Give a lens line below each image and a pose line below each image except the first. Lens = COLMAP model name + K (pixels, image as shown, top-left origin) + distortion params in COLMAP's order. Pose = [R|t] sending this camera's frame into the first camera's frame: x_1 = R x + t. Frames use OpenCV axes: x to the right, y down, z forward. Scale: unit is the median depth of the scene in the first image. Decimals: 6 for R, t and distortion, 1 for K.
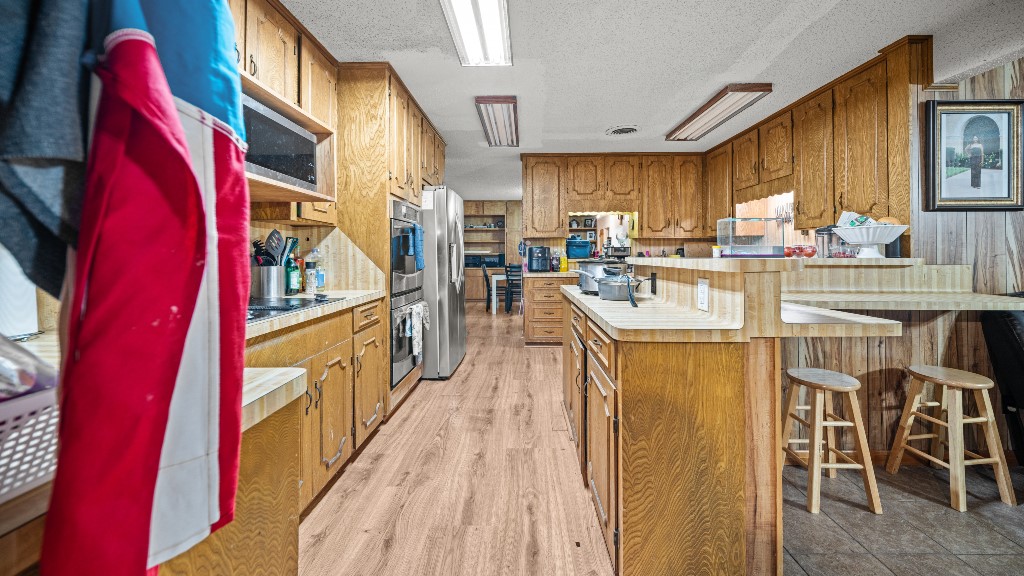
lens RADIAL K [[370.0, 0, 517.8], [0, 370.0, 250.8], [0, 0, 1]] dist [-0.010302, -0.000267]
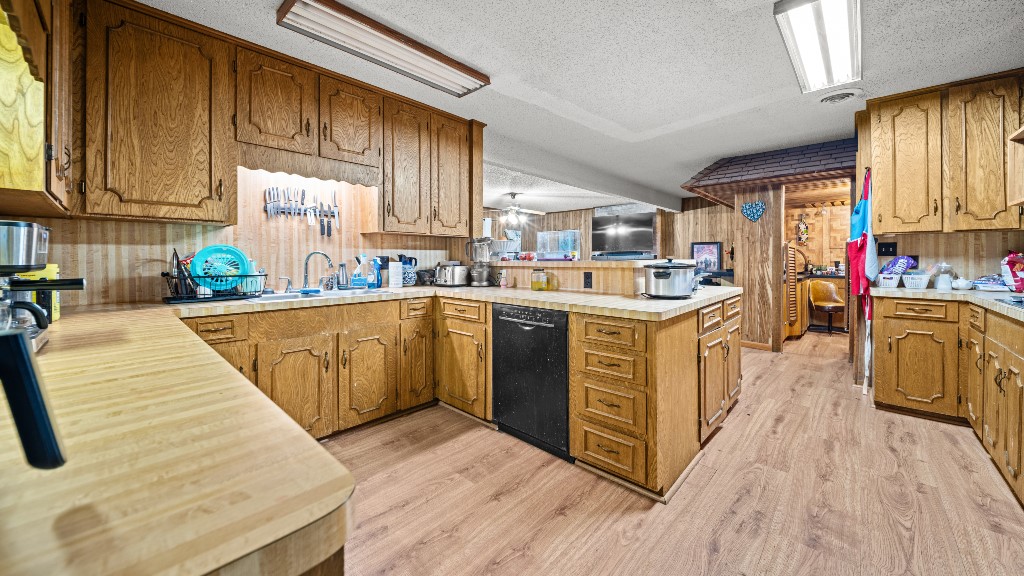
lens RADIAL K [[370.0, 0, 515.0], [0, 370.0, 258.1], [0, 0, 1]] dist [-0.010302, -0.000267]
pose [[-0.744117, -0.001654, 0.668047, -0.139384], [-0.003625, 0.999992, -0.001561, 0.011268], [-0.668040, -0.003584, -0.744117, 2.235306]]
